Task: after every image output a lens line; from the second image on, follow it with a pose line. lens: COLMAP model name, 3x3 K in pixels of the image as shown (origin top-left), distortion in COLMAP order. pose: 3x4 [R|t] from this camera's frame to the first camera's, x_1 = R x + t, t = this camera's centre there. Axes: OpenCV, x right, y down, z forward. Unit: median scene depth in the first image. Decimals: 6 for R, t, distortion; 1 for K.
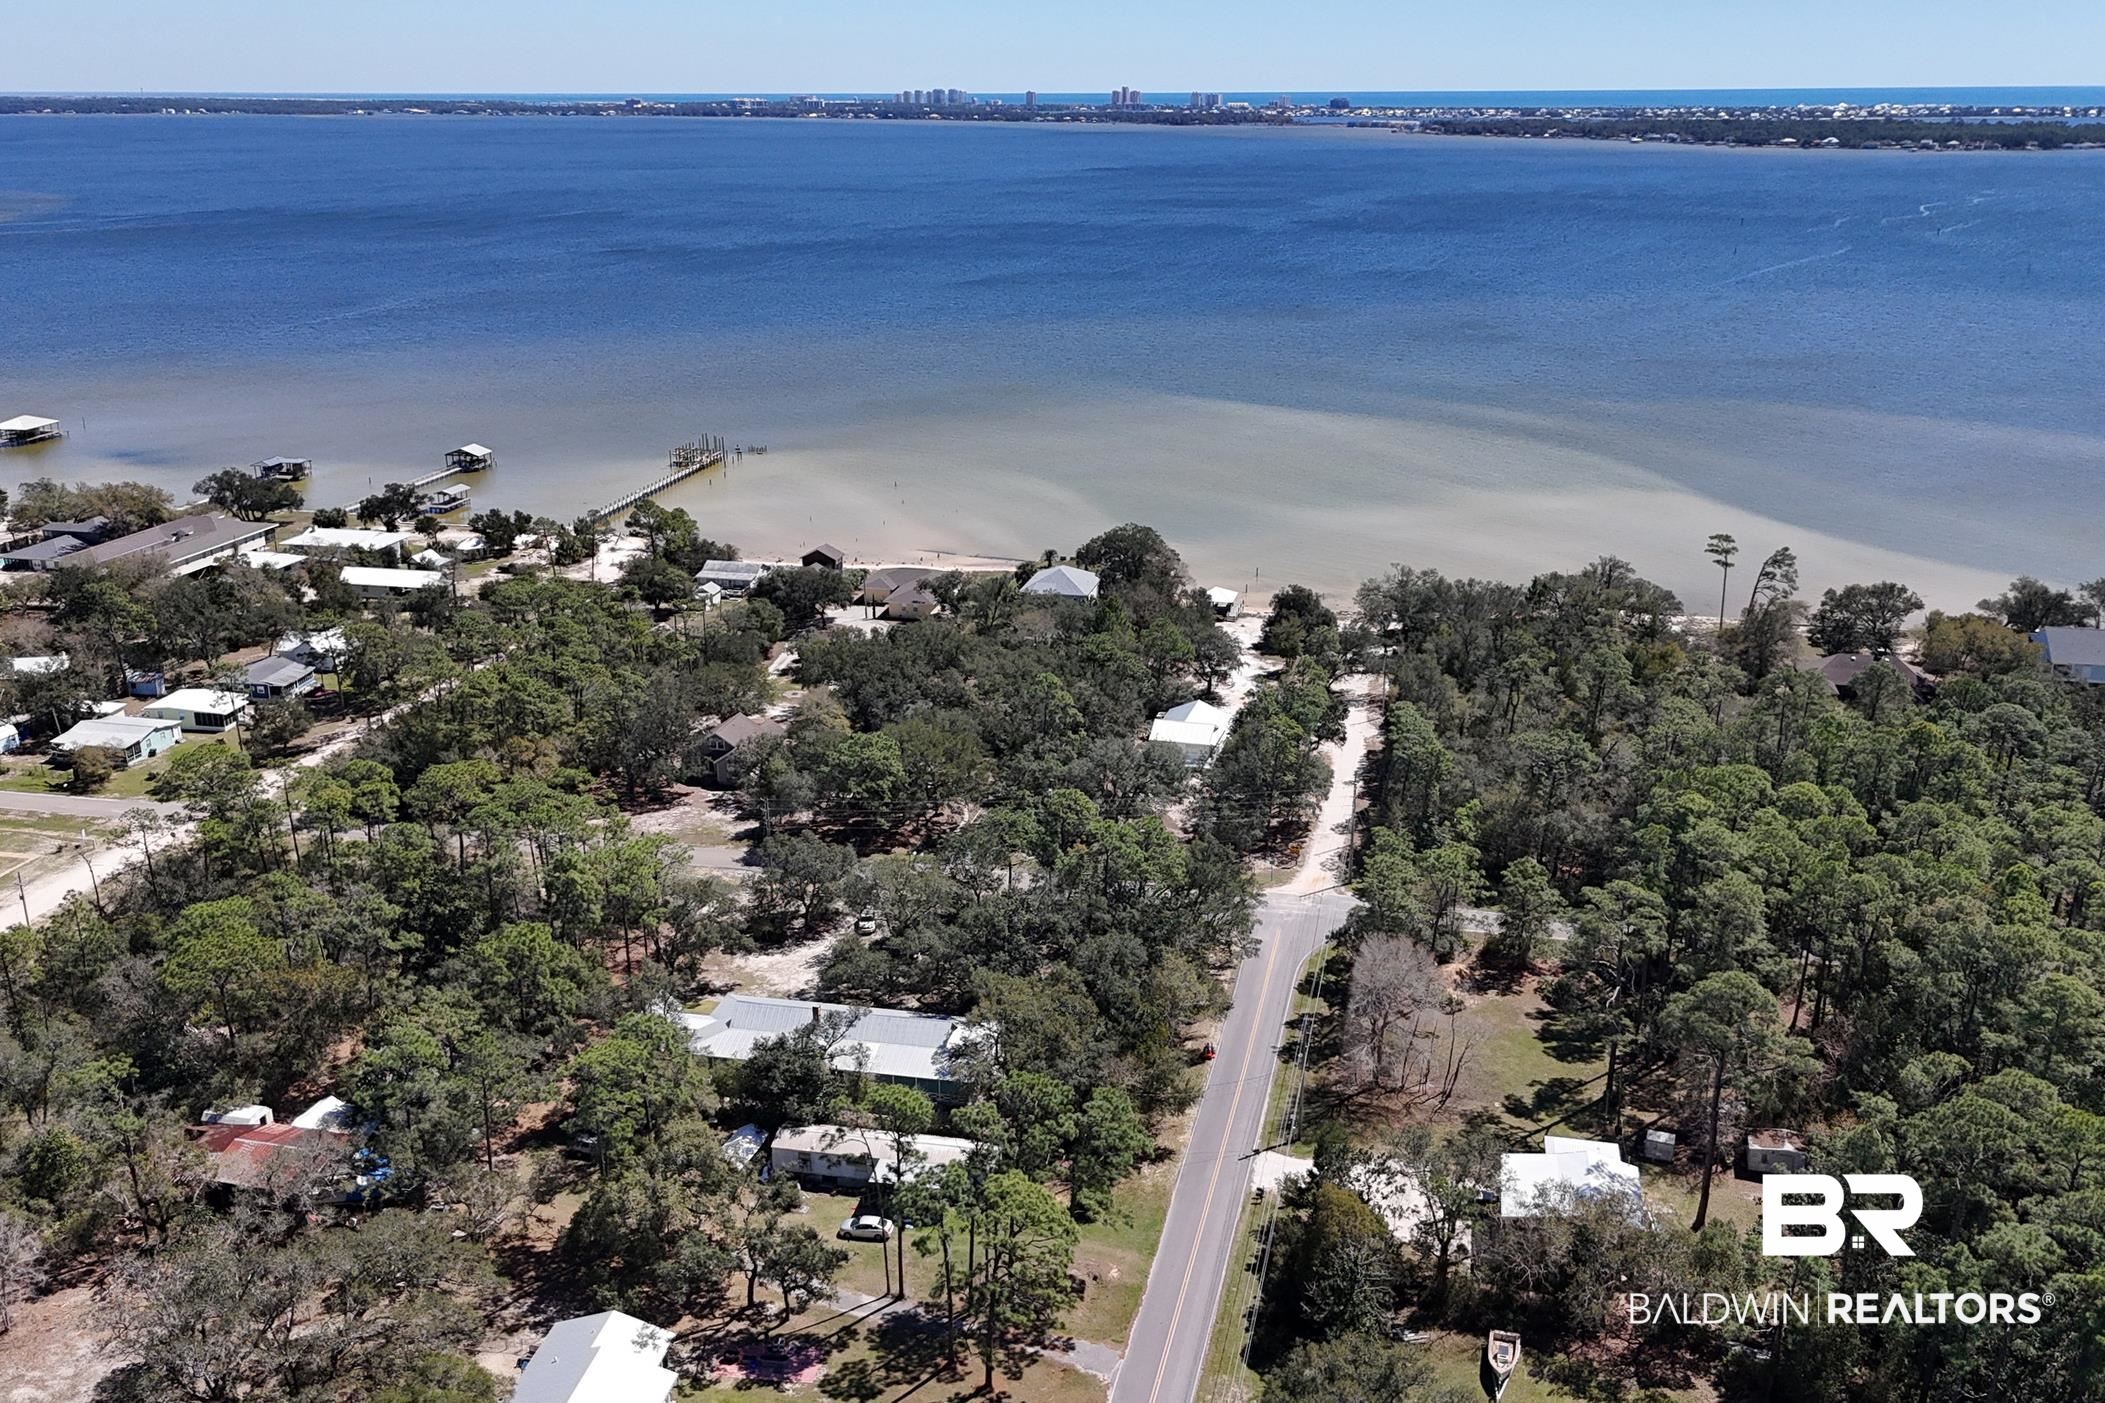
lens RADIAL K [[1920.8, 0, 1052.5], [0, 1920.8, 701.5], [0, 0, 1]] dist [0.075468, -0.096855]
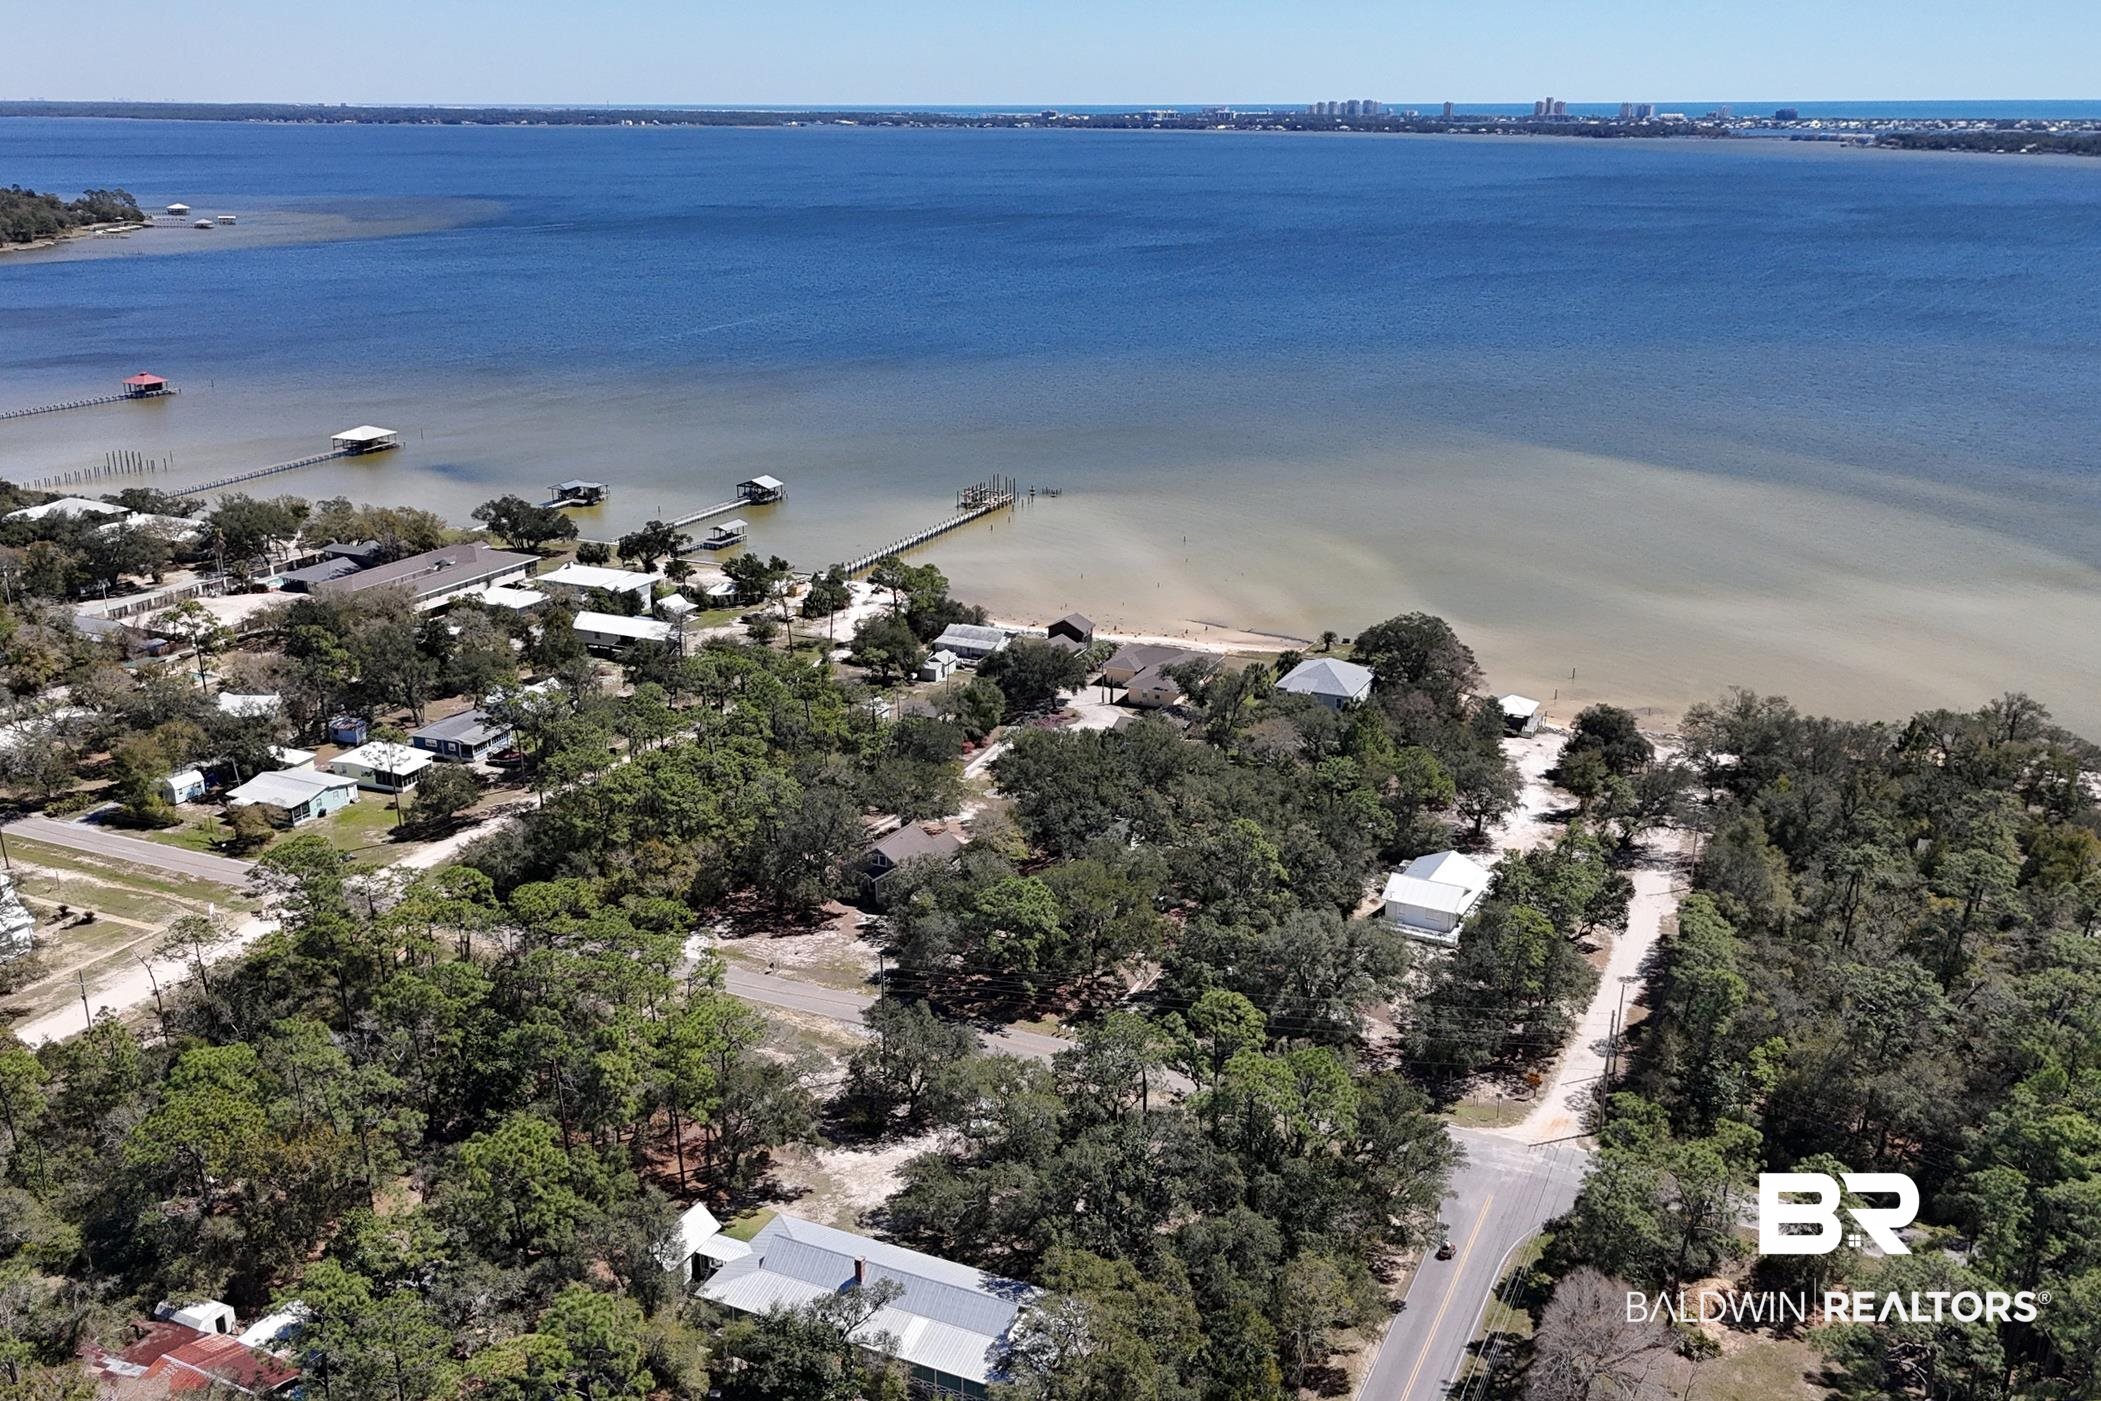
lens RADIAL K [[1864.9, 0, 1034.7], [0, 1864.9, 662.2], [0, 0, 1]] dist [0.043540, -0.028737]
pose [[0.972410, 0.069505, -0.222682, 0.071694], [-0.072303, 0.997373, -0.004424, -0.063171], [0.221789, 0.020403, 0.974881, 0.161796]]
